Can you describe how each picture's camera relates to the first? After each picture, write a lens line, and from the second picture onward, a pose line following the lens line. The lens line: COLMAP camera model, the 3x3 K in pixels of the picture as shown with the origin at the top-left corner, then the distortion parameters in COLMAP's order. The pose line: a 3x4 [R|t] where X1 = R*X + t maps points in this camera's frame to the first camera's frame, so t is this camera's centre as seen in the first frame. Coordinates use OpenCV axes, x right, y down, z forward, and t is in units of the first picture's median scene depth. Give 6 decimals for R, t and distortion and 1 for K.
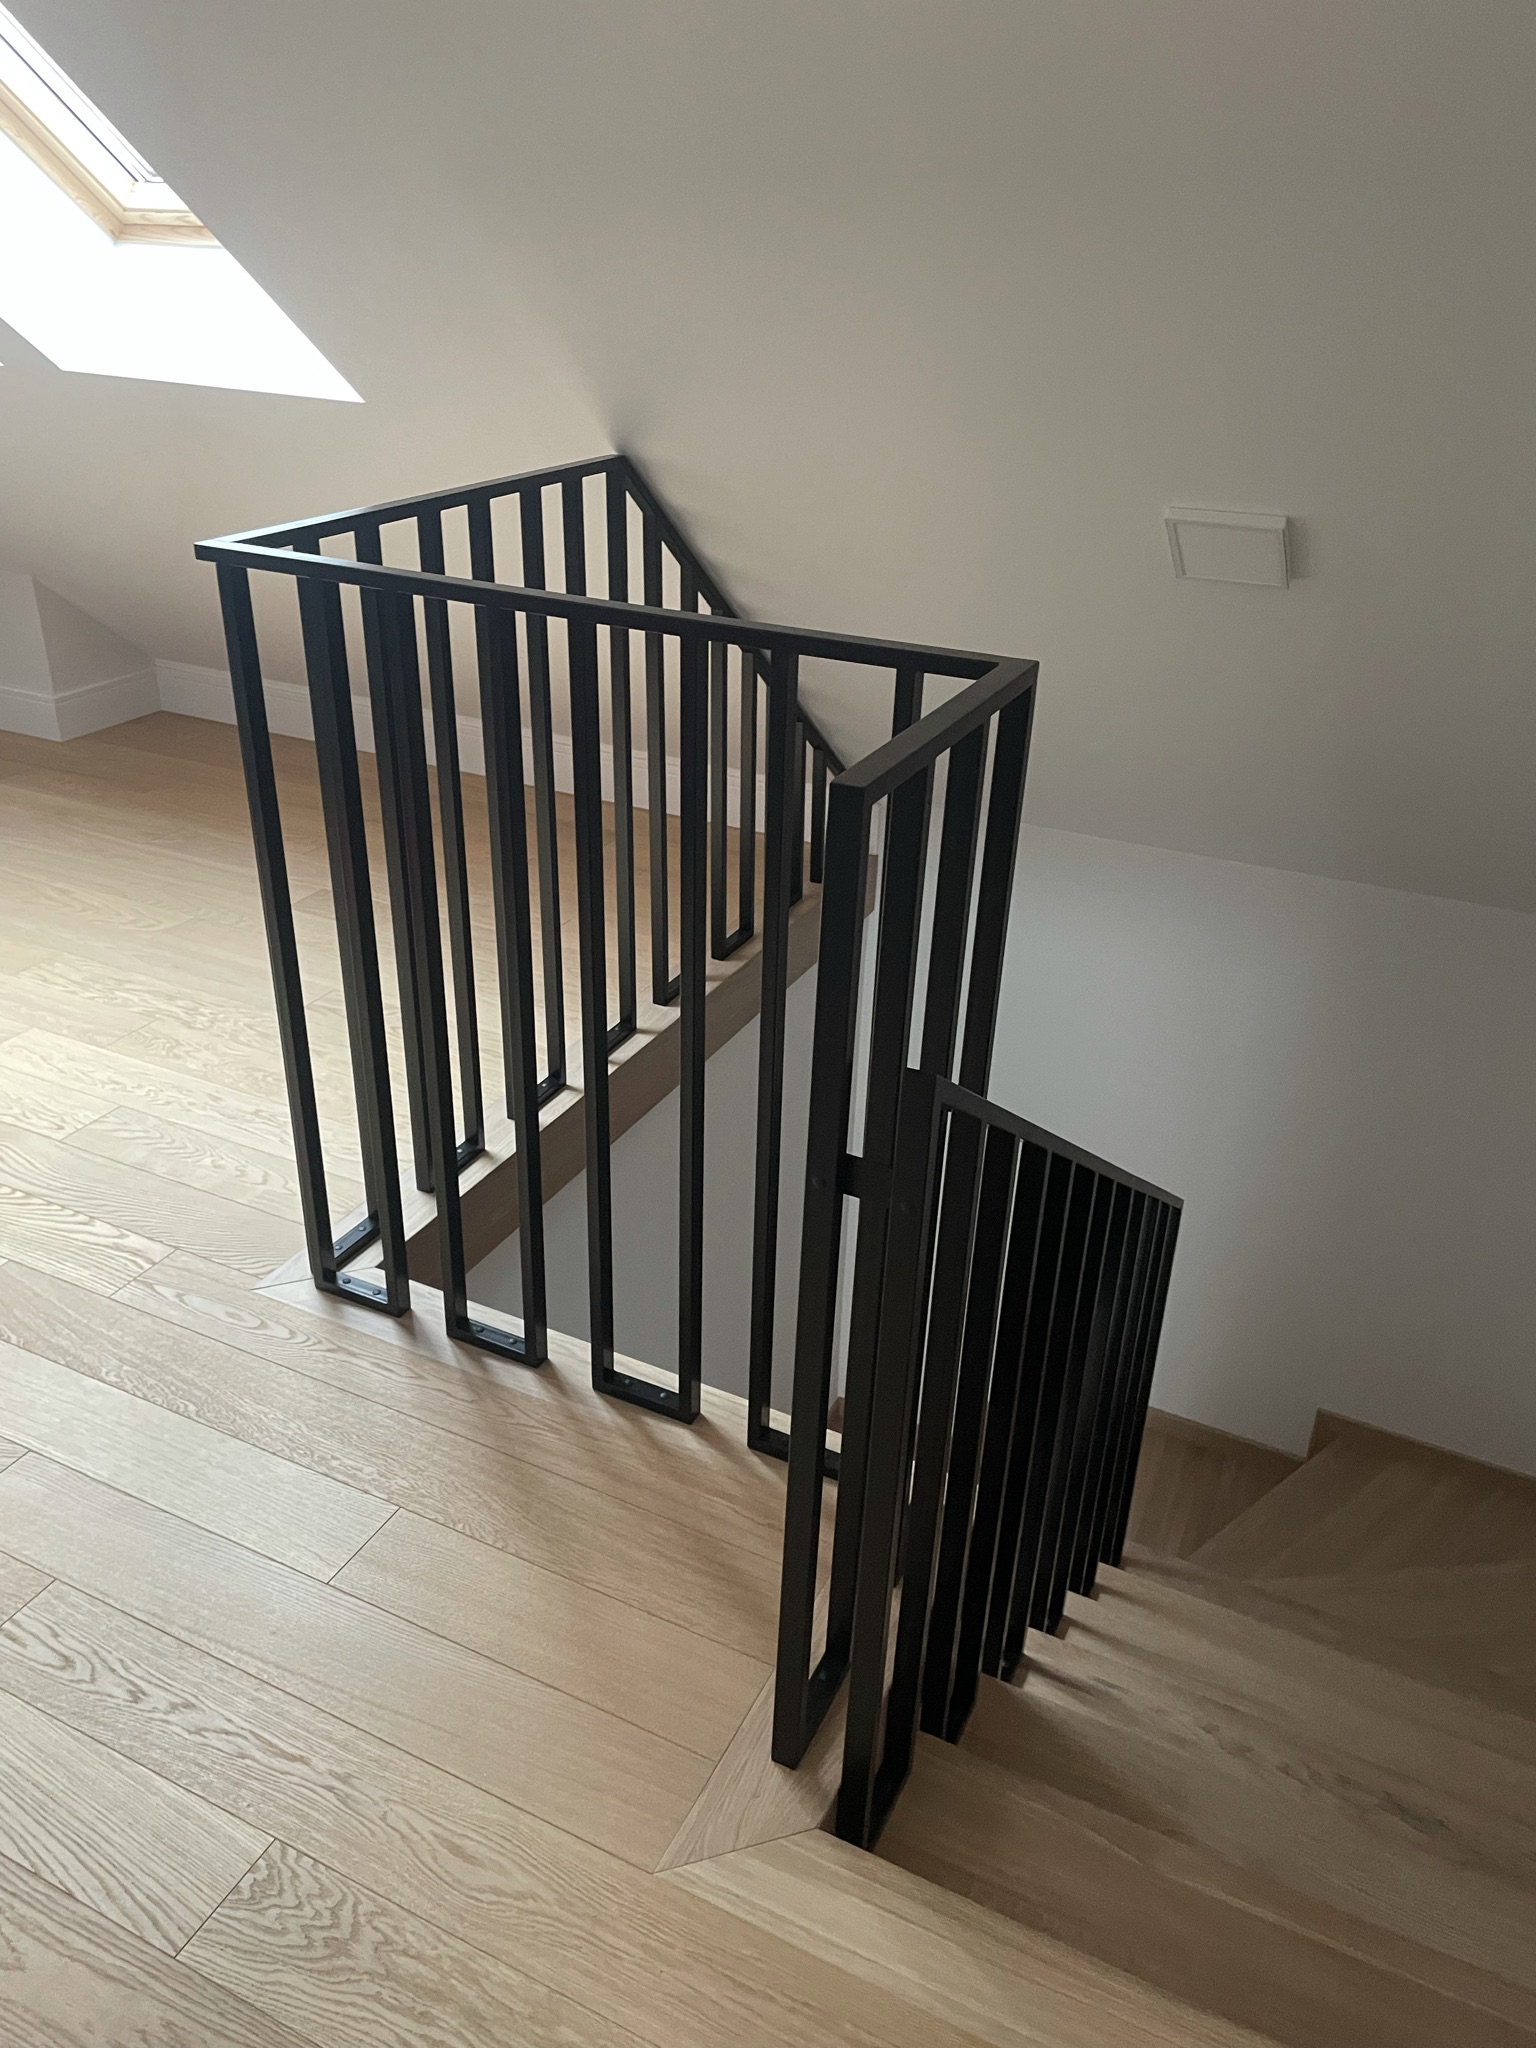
lens RADIAL K [[1537.7, 0, 771.7], [0, 1537.7, 1026.3], [0, 0, 1]] dist [0.094364, -0.118501]
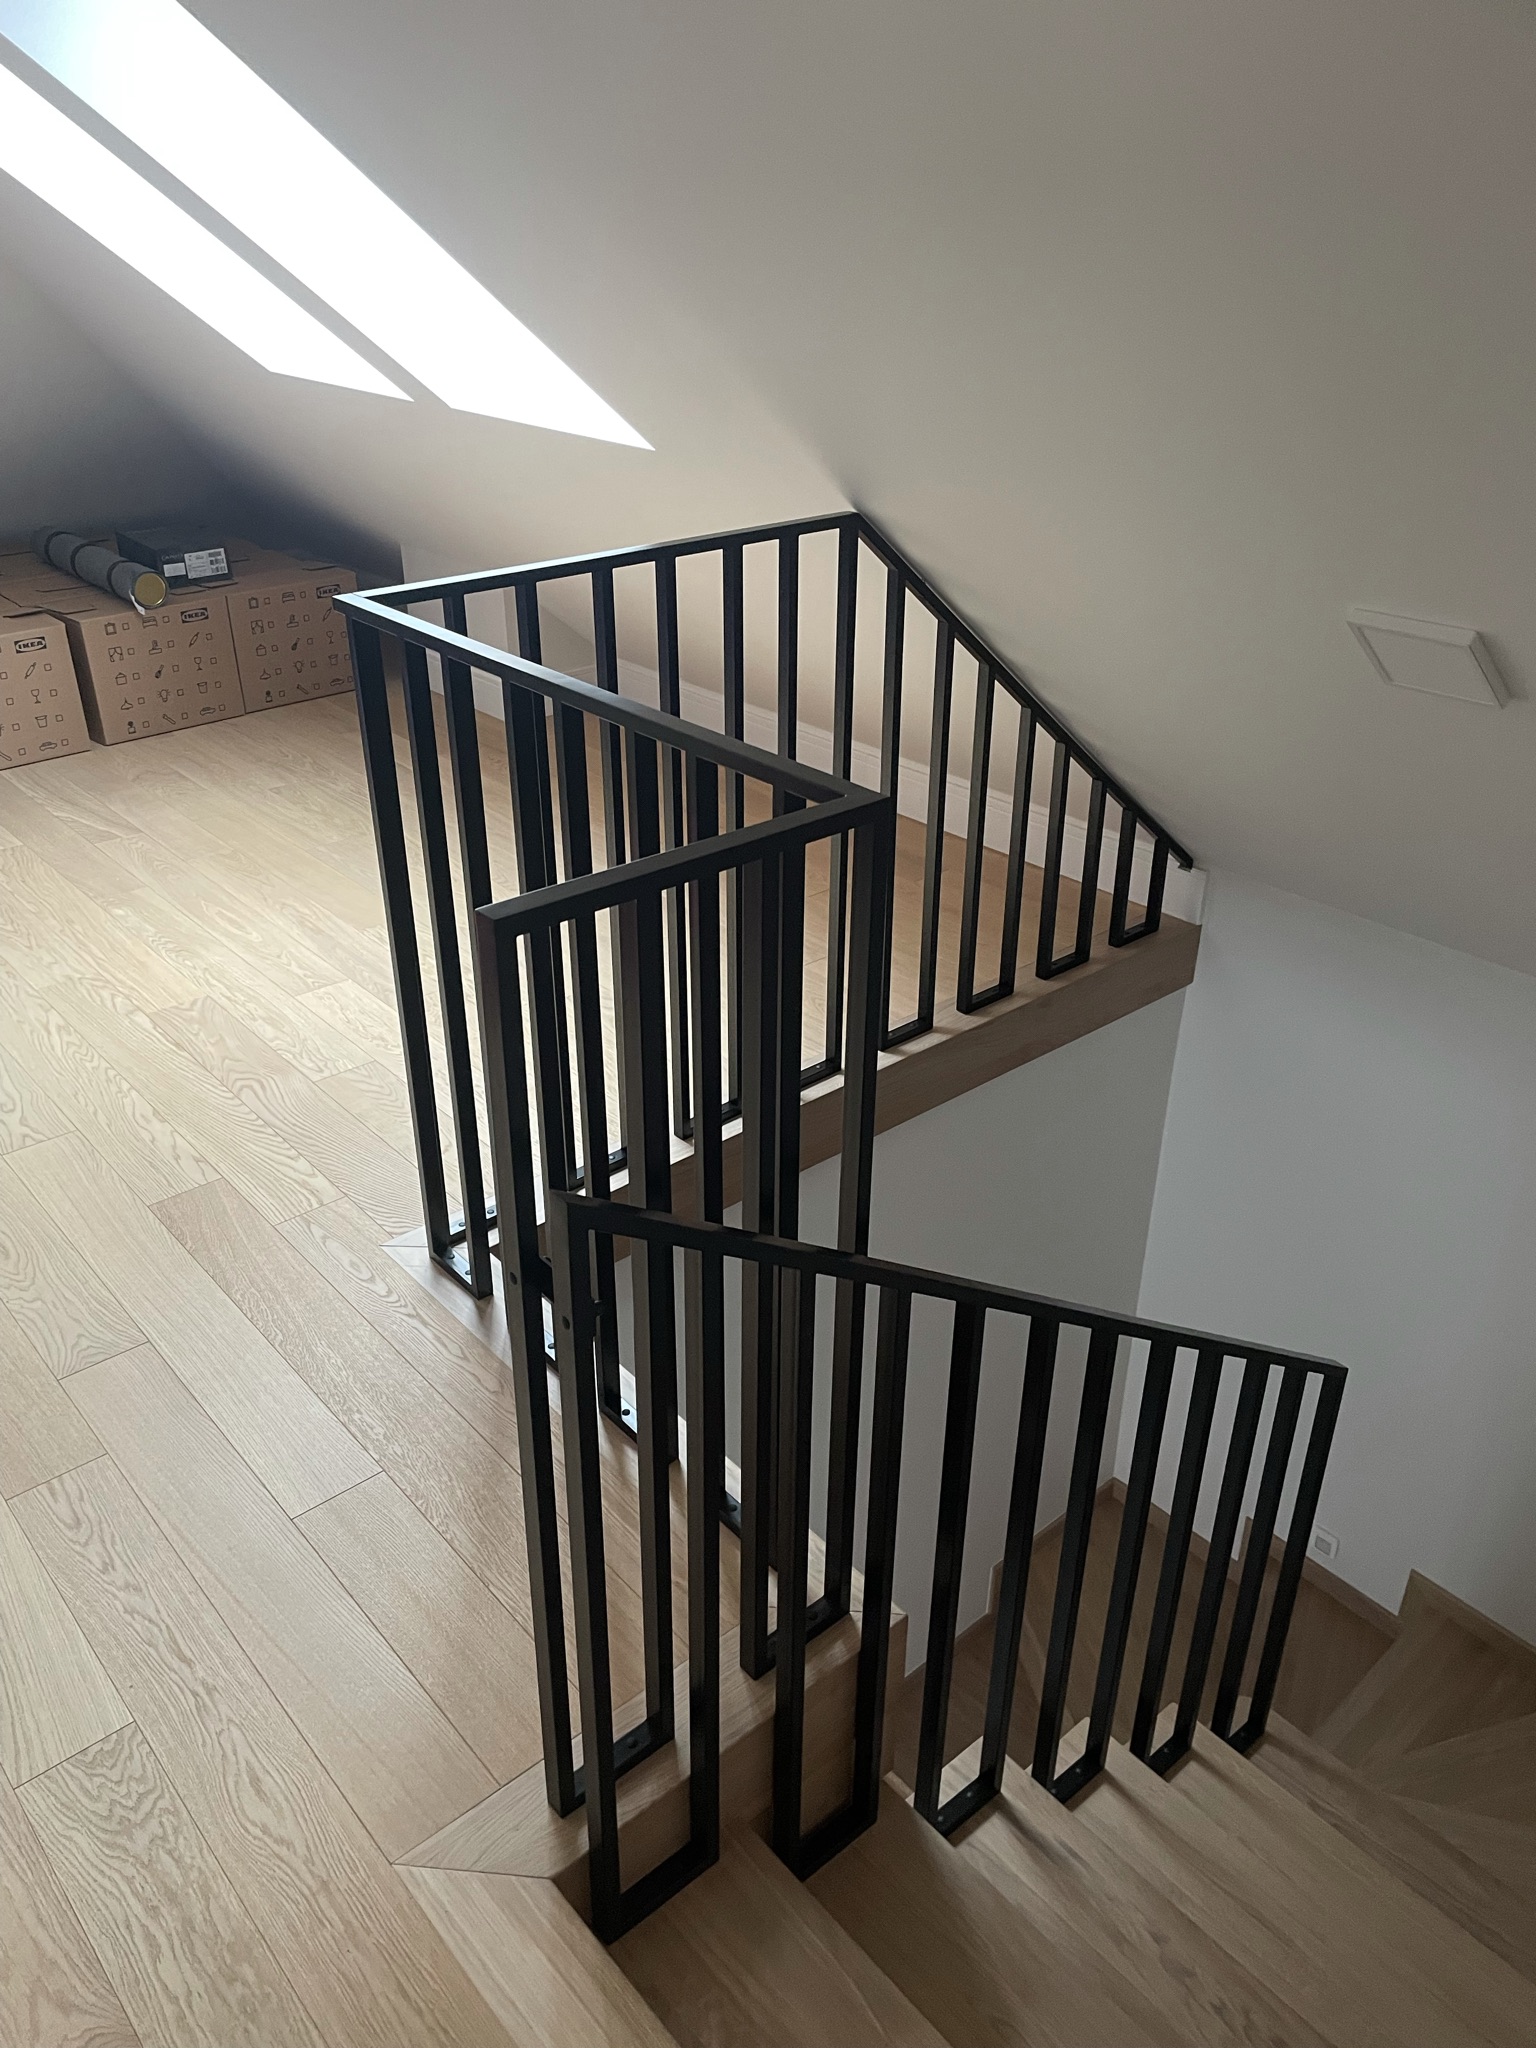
lens RADIAL K [[1540.6, 0, 762.8], [0, 1540.6, 1042.0], [0, 0, 1]] dist [0.087403, -0.110565]
pose [[0.919269, 0.167348, -0.356286, 0.404922], [-0.160925, 0.985807, 0.047827, -0.102236], [0.359233, 0.013370, 0.933152, 0.063176]]
